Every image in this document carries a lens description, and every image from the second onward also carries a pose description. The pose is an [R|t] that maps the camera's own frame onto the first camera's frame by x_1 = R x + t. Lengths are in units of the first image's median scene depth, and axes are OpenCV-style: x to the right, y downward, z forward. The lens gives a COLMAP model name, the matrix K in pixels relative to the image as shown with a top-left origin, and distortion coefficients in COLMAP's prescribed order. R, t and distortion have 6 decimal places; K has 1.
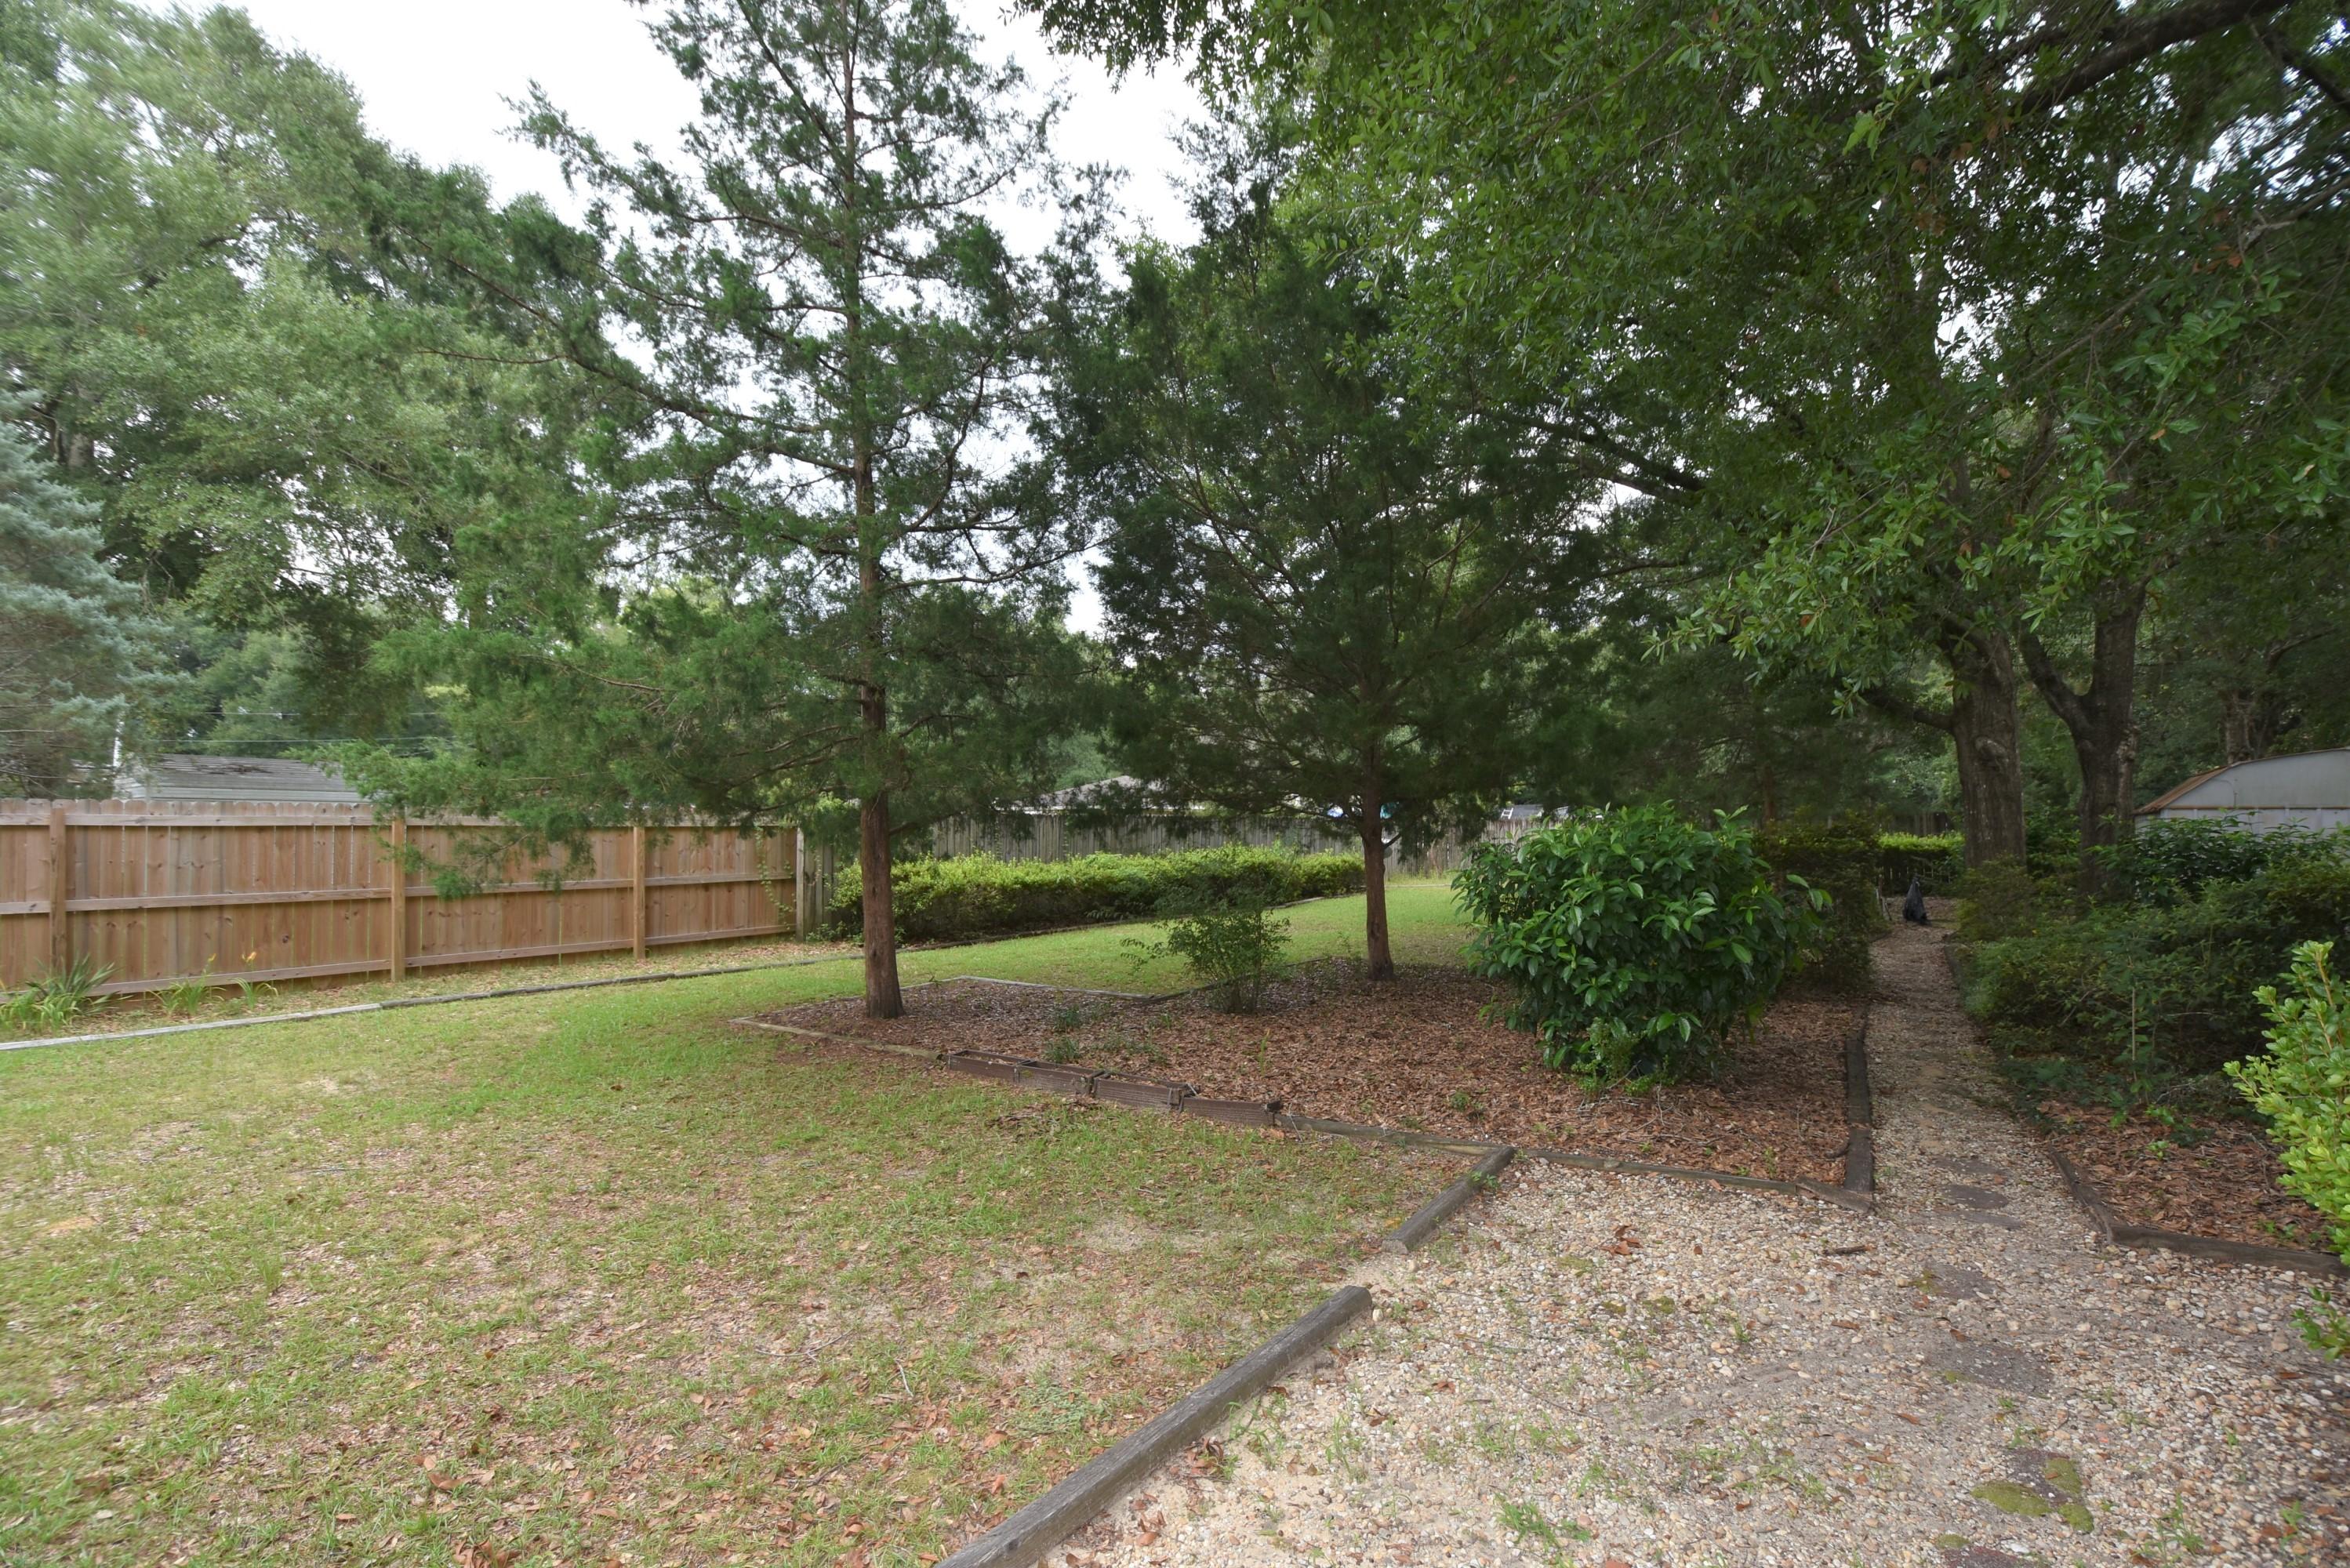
lens RADIAL K [[1027.8, 0, 1182.1], [0, 1027.8, 809.2], [0, 0, 1]] dist [0.016300, -0.022283]
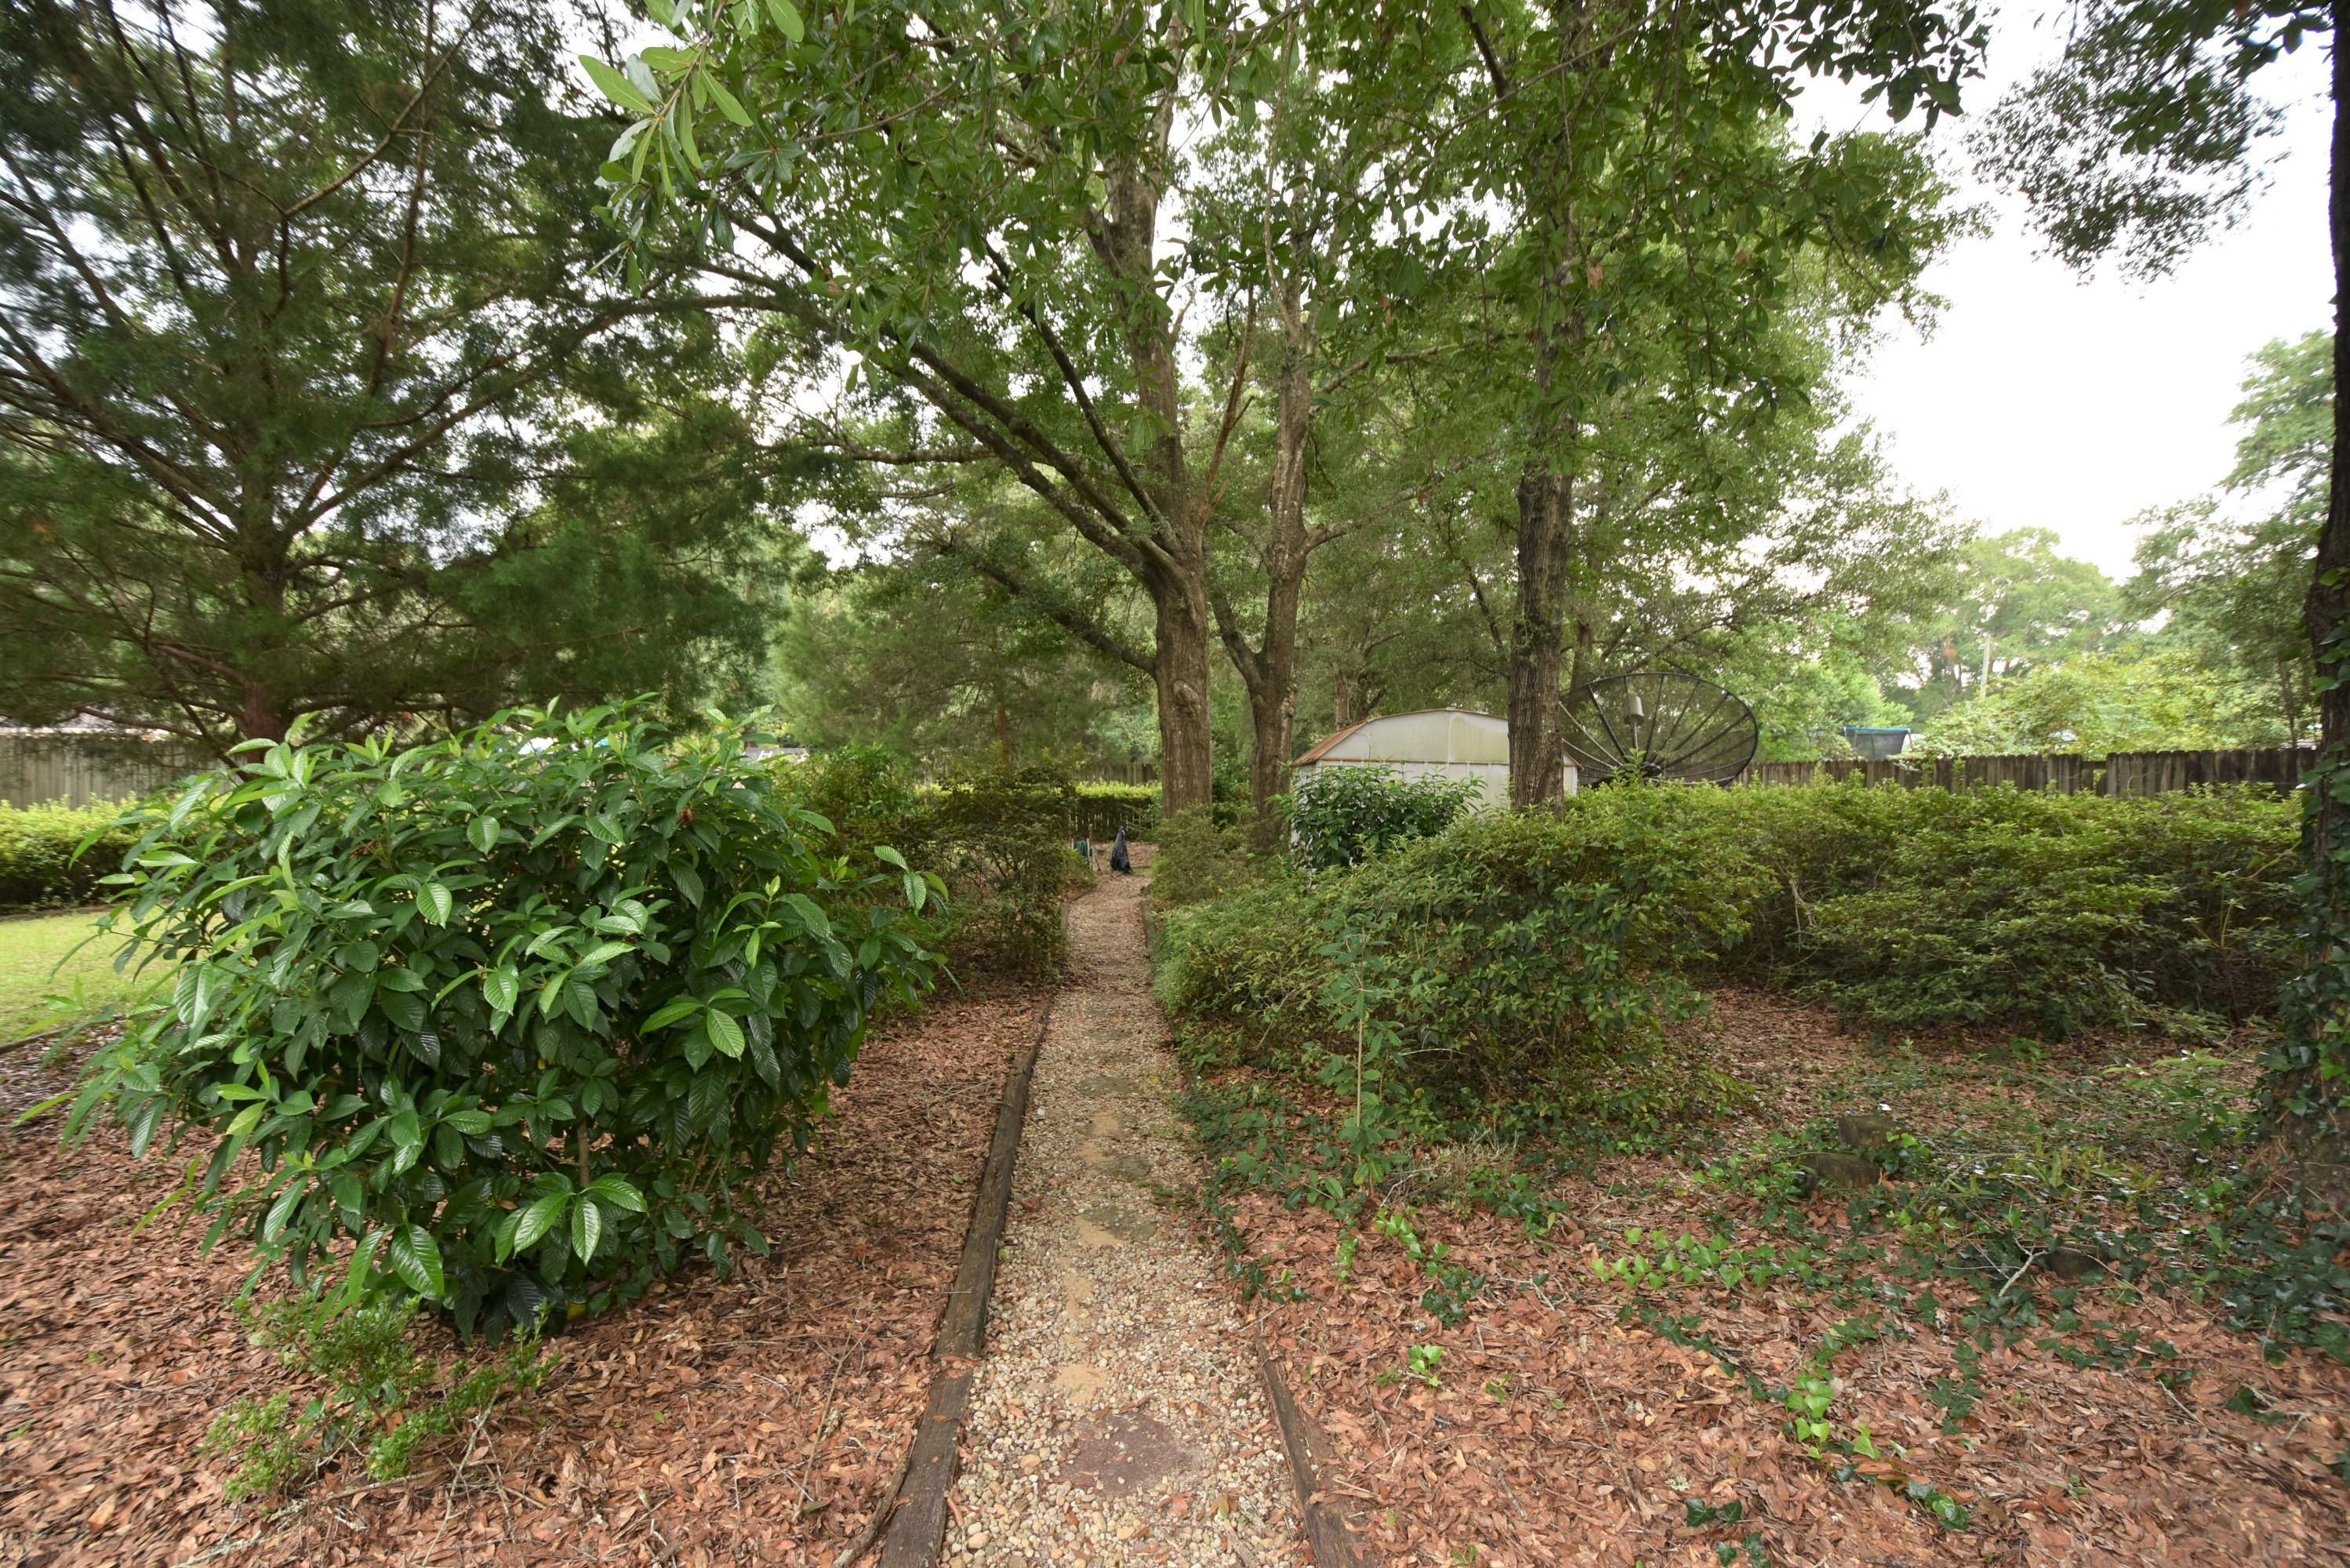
lens RADIAL K [[1027.8, 0, 1182.1], [0, 1027.8, 809.2], [0, 0, 1]] dist [0.016300, -0.022283]
pose [[0.786495, -0.002312, 0.617593, 0.214812], [-0.029610, 0.998702, 0.041446, 0.010701], [-0.616887, -0.050884, 0.785405, 0.275333]]
